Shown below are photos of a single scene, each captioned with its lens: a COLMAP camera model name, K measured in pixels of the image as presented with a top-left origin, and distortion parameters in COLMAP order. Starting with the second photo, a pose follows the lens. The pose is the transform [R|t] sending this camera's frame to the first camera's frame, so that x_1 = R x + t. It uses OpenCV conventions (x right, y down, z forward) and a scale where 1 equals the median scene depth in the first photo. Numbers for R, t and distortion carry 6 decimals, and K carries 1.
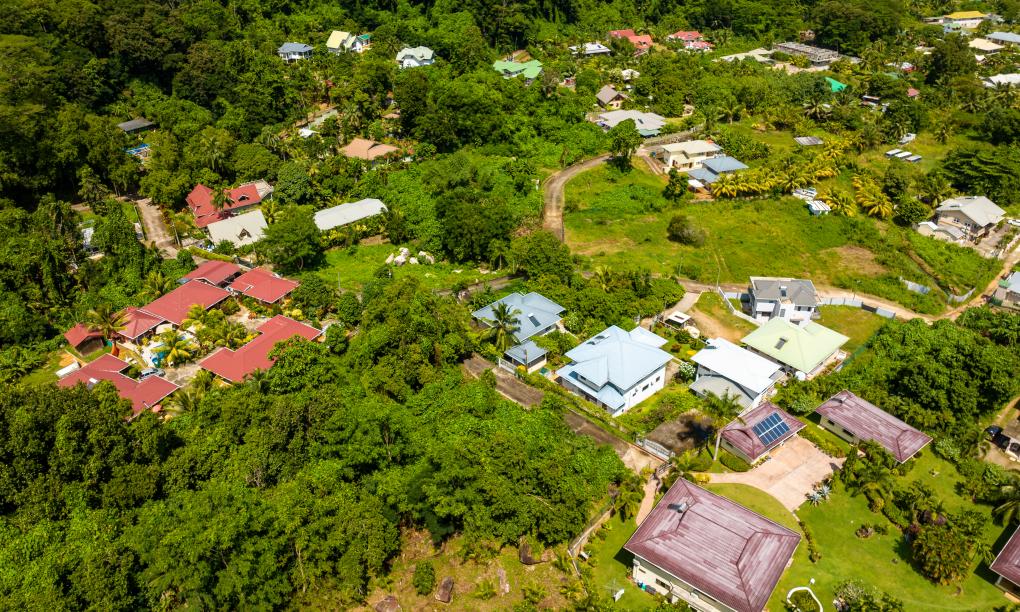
lens RADIAL K [[724.2, 0, 507.9], [0, 724.2, 303.8], [0, 0, 1]] dist [-0.032609, -0.001092]
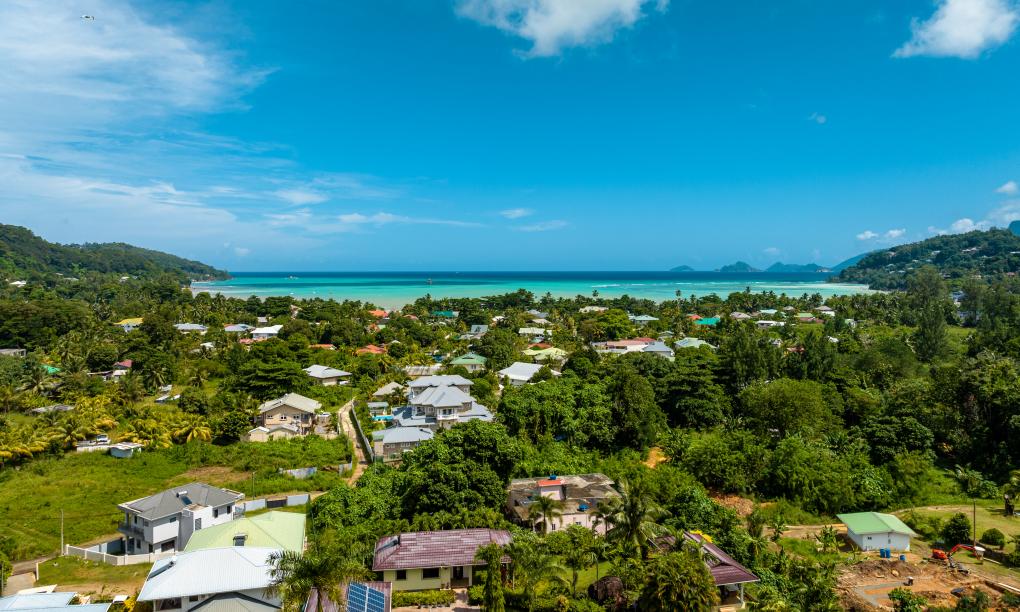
lens RADIAL K [[724.2, 0, 517.6], [0, 724.2, 298.9], [0, 0, 1]] dist [-0.032609, -0.001092]
pose [[0.457618, -0.034281, 0.888488, -0.036699], [0.468513, 0.858578, -0.208182, 0.077759], [-0.755699, 0.511535, 0.408962, 0.308902]]
